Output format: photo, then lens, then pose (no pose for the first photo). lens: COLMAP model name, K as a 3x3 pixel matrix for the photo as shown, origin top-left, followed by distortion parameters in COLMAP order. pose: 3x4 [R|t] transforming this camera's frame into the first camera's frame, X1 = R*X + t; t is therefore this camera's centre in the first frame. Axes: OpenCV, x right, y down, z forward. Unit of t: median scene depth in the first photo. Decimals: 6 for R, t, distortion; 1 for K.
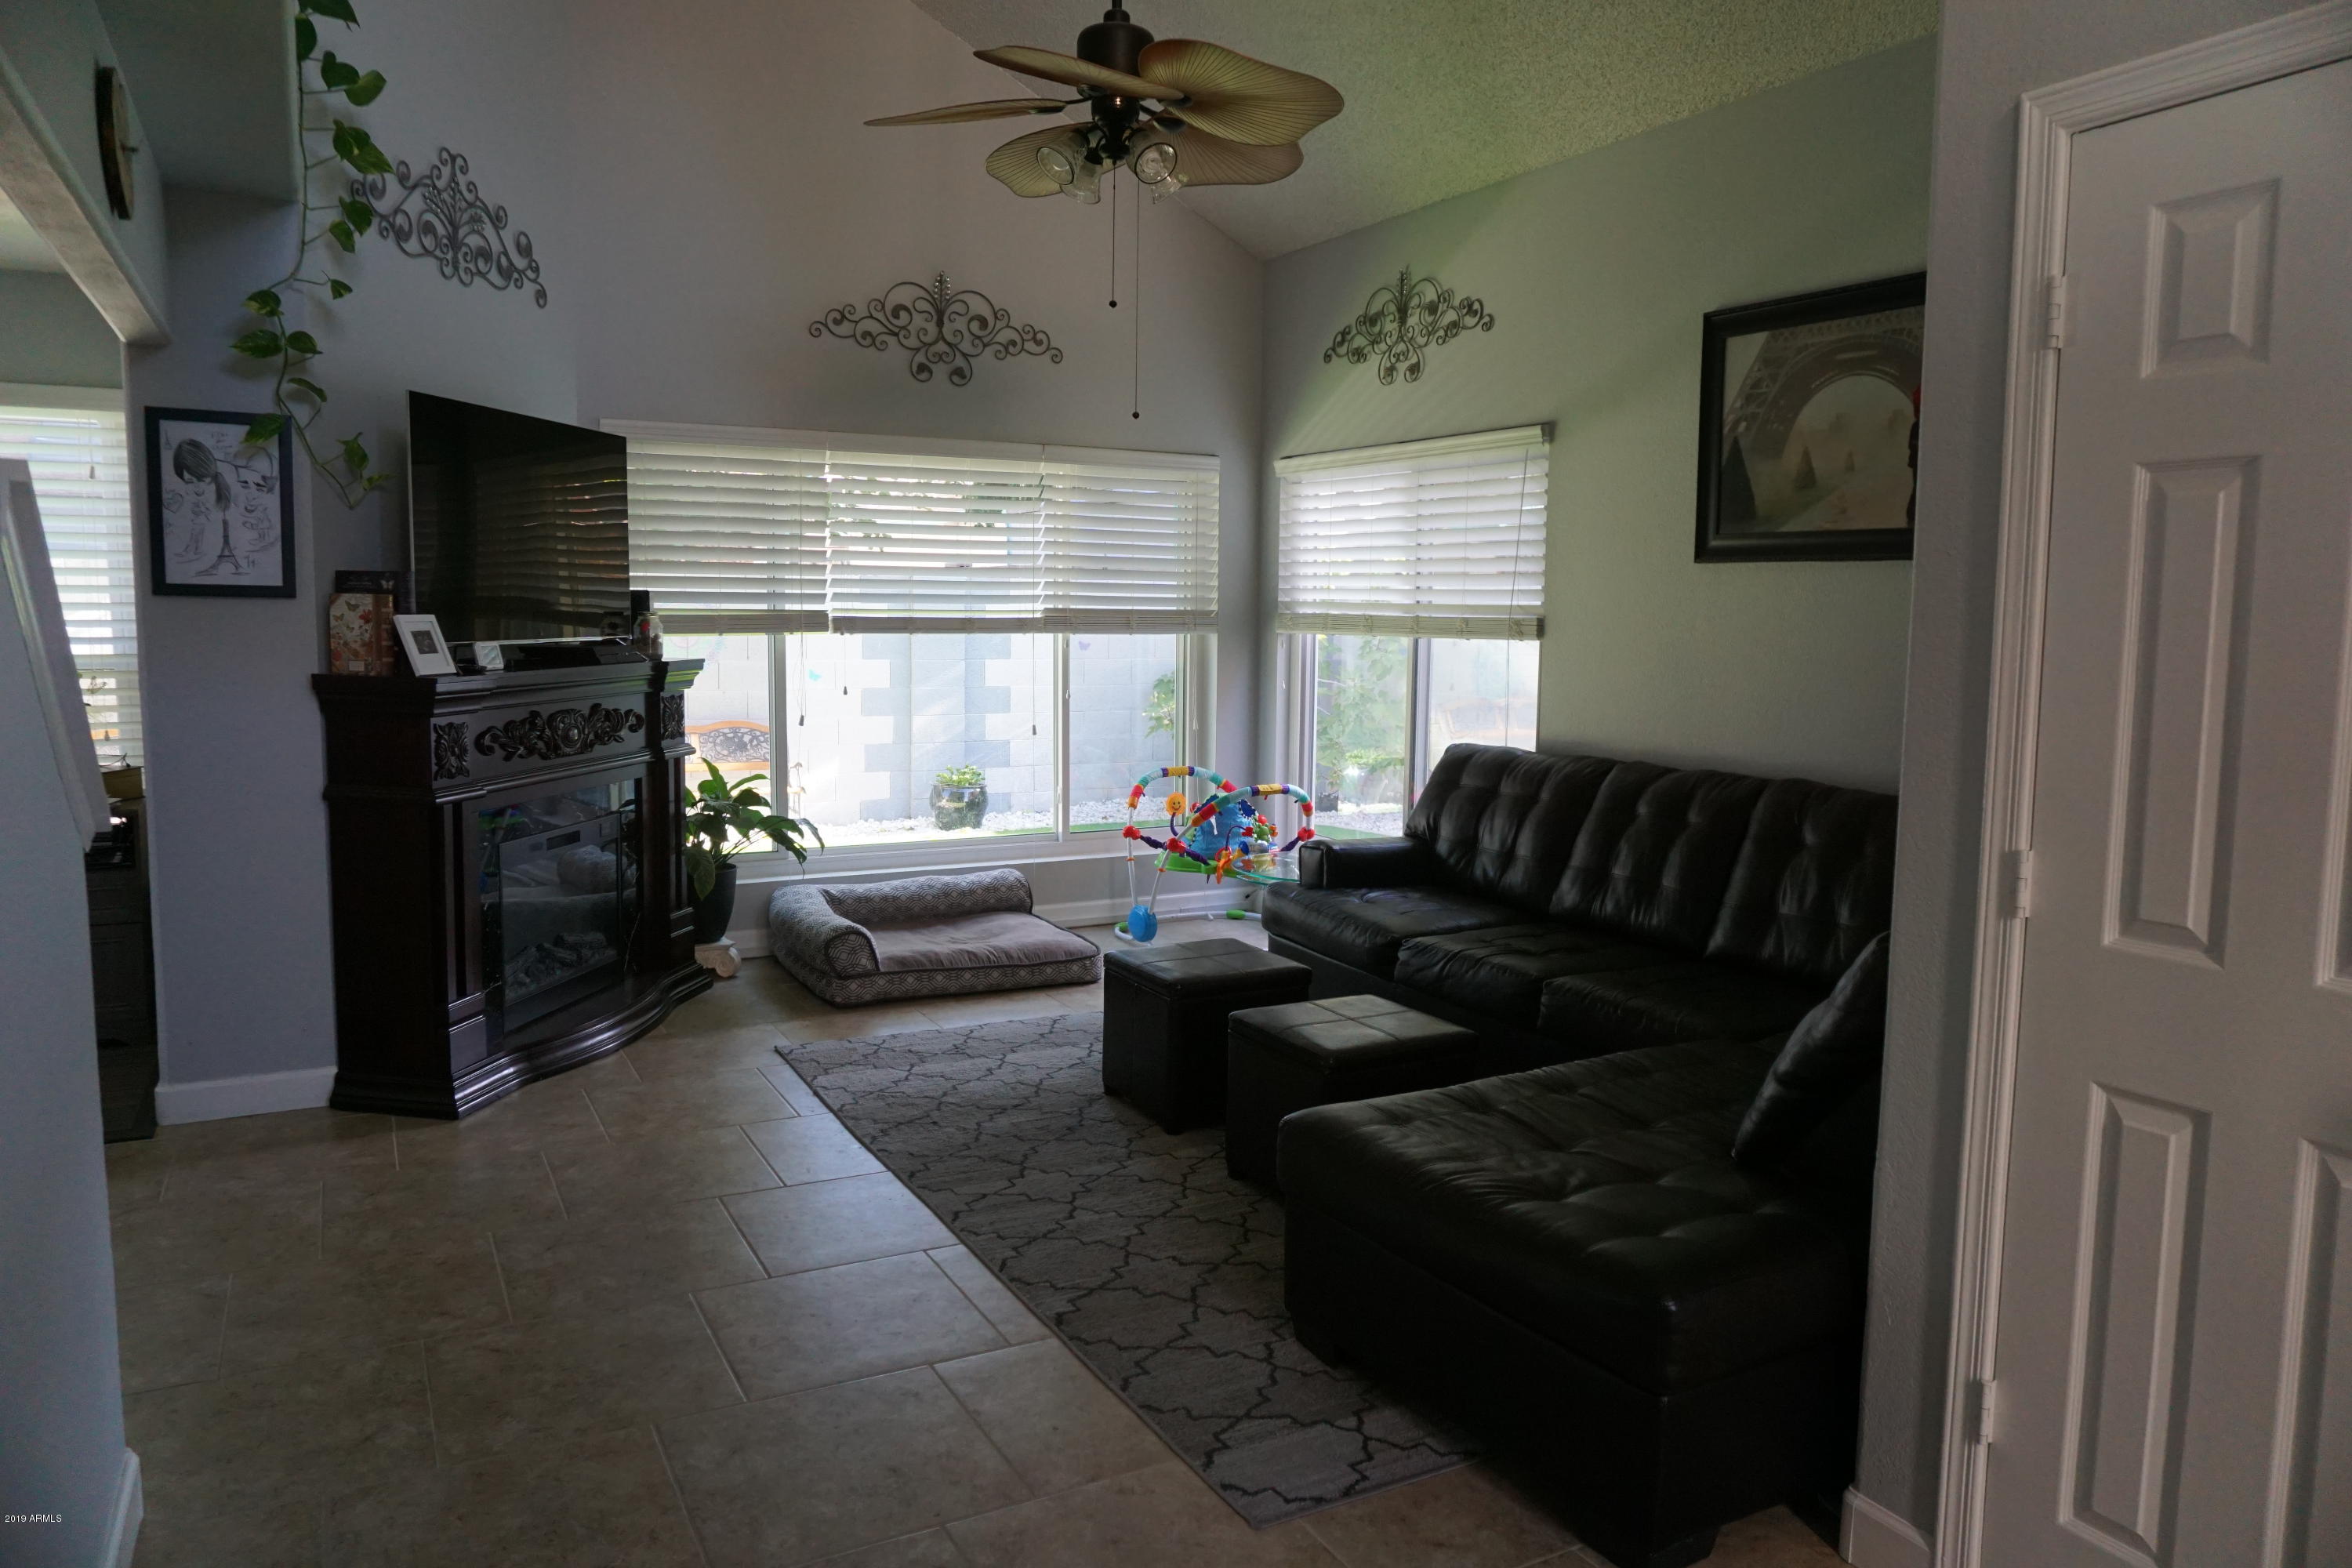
lens RADIAL K [[1567.5, 0, 1168.3], [0, 1567.5, 769.5], [0, 0, 1]] dist [-0.060952, 0.049827]
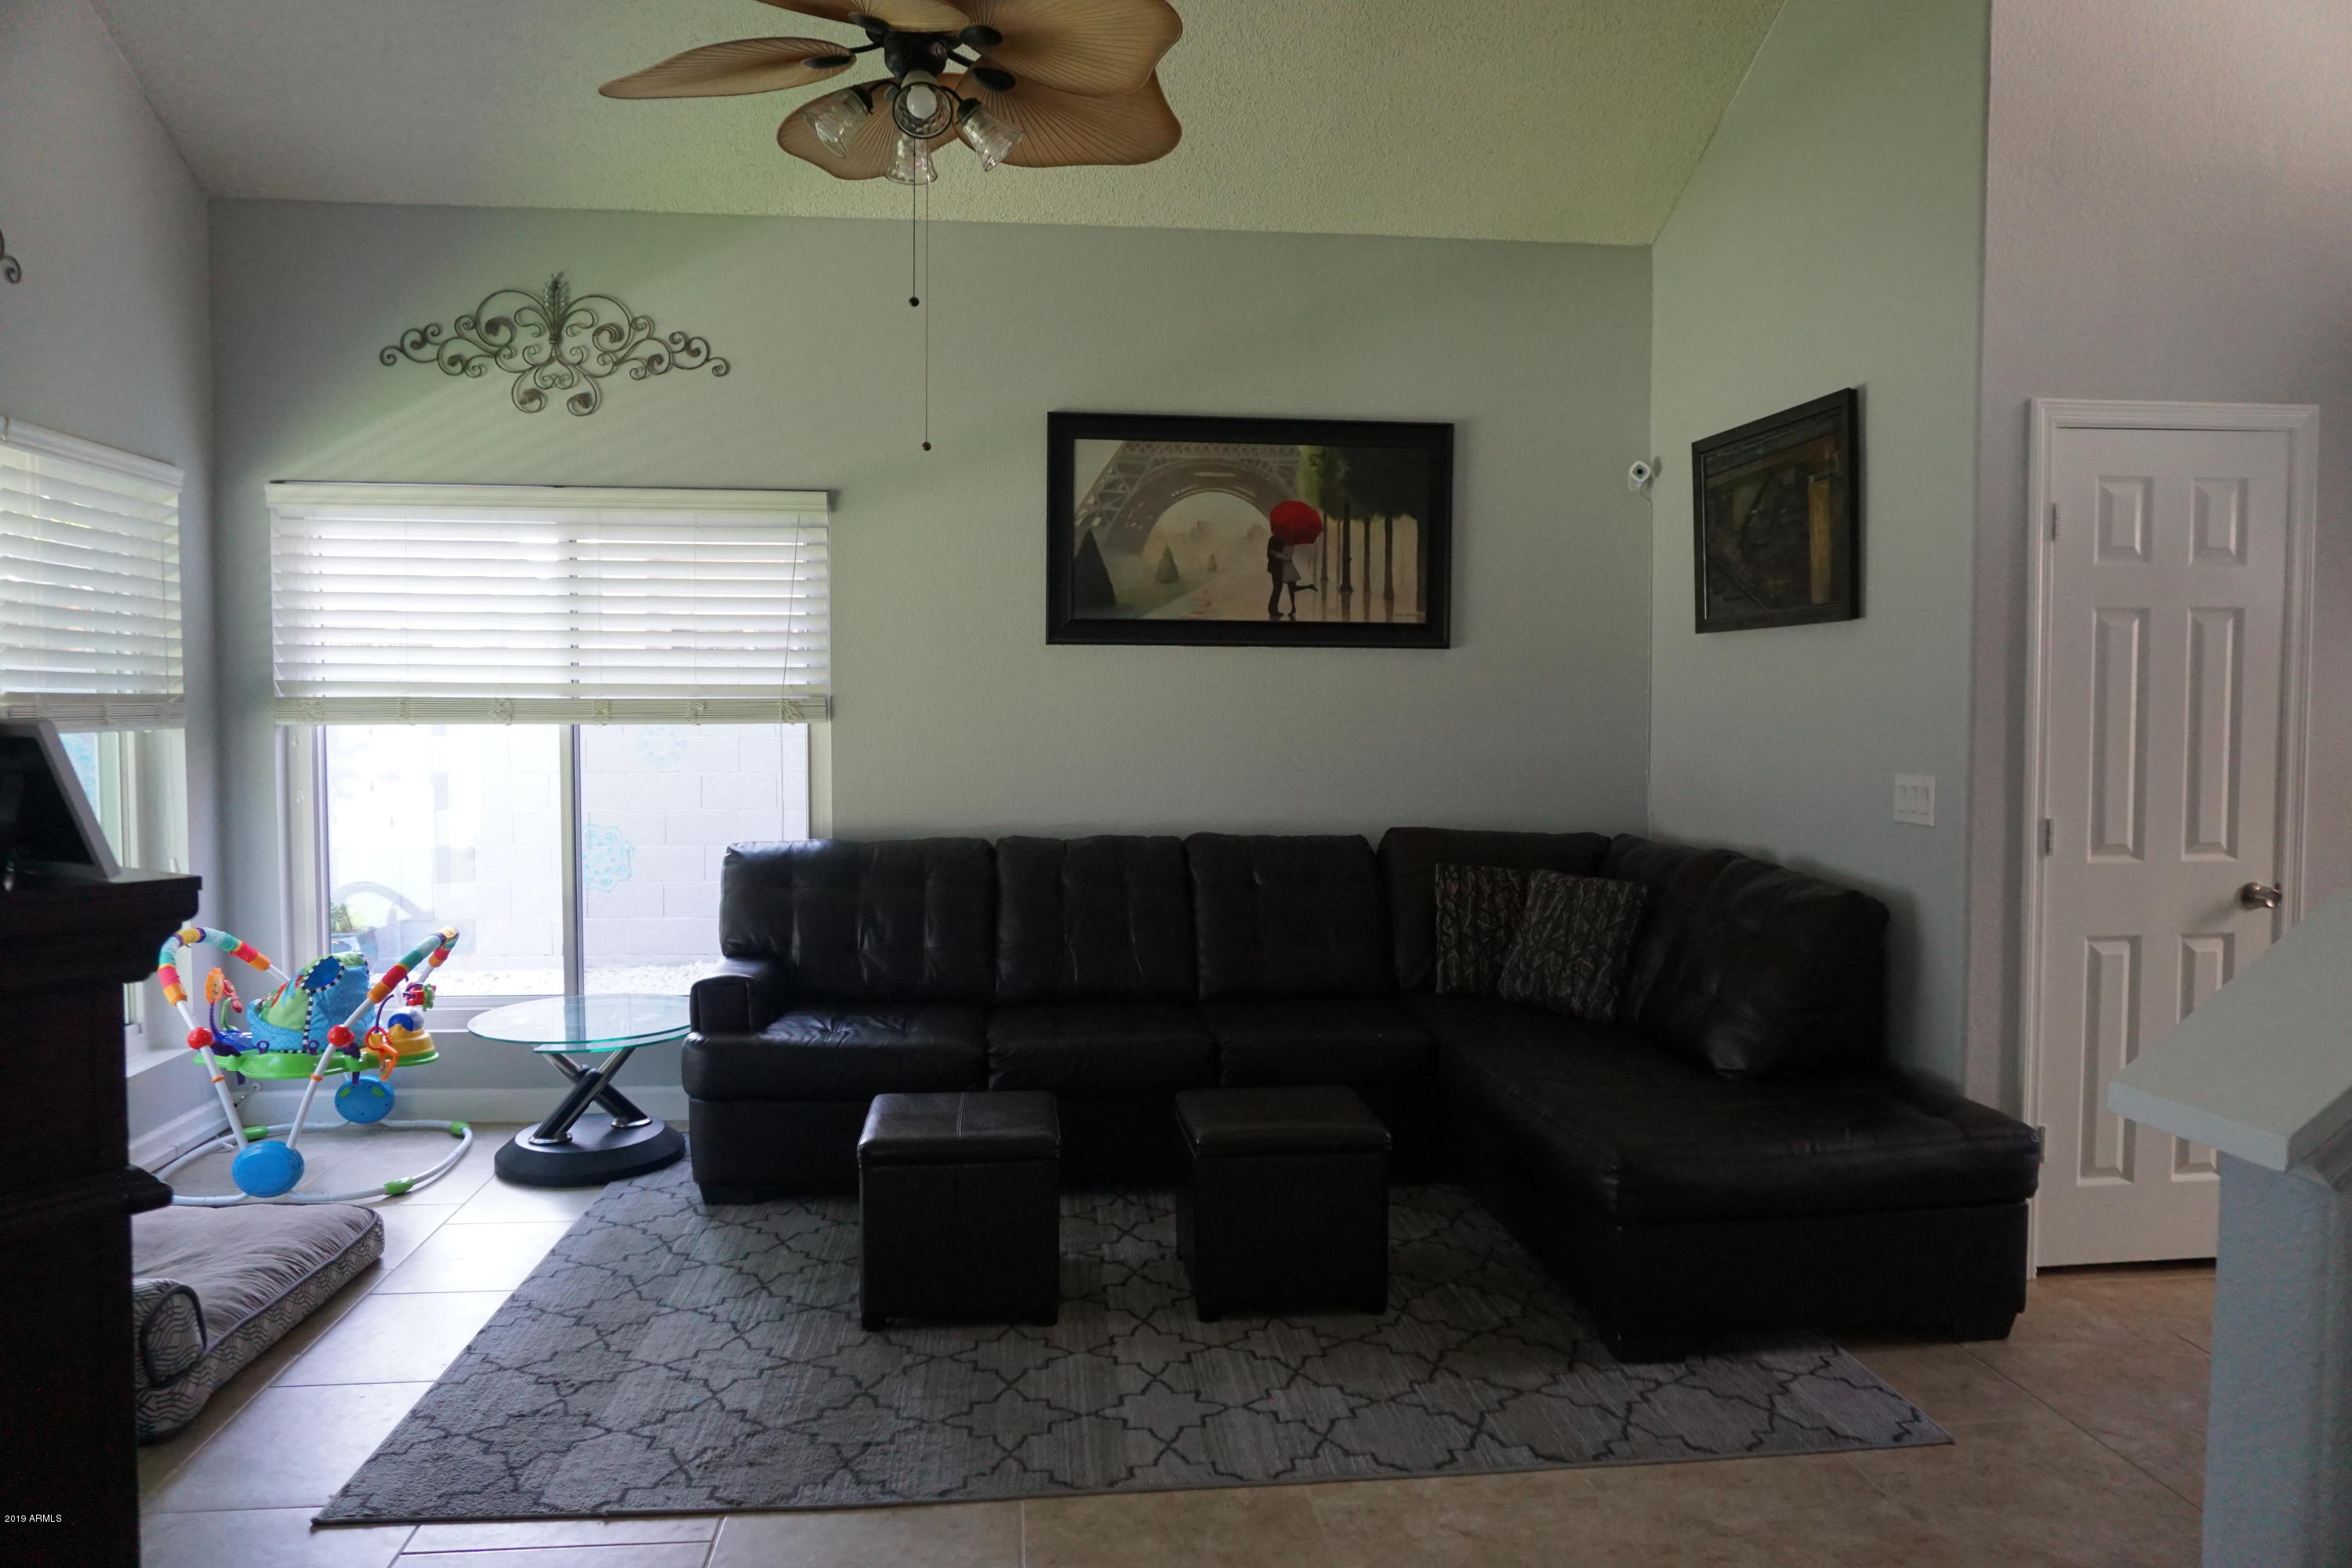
lens RADIAL K [[1567.5, 0, 1168.3], [0, 1567.5, 769.5], [0, 0, 1]] dist [-0.060952, 0.049827]
pose [[0.373646, -0.047337, 0.926363, -0.643076], [0.098379, 0.995086, 0.011168, -0.053142], [-0.922340, 0.086961, 0.376467, 0.547602]]
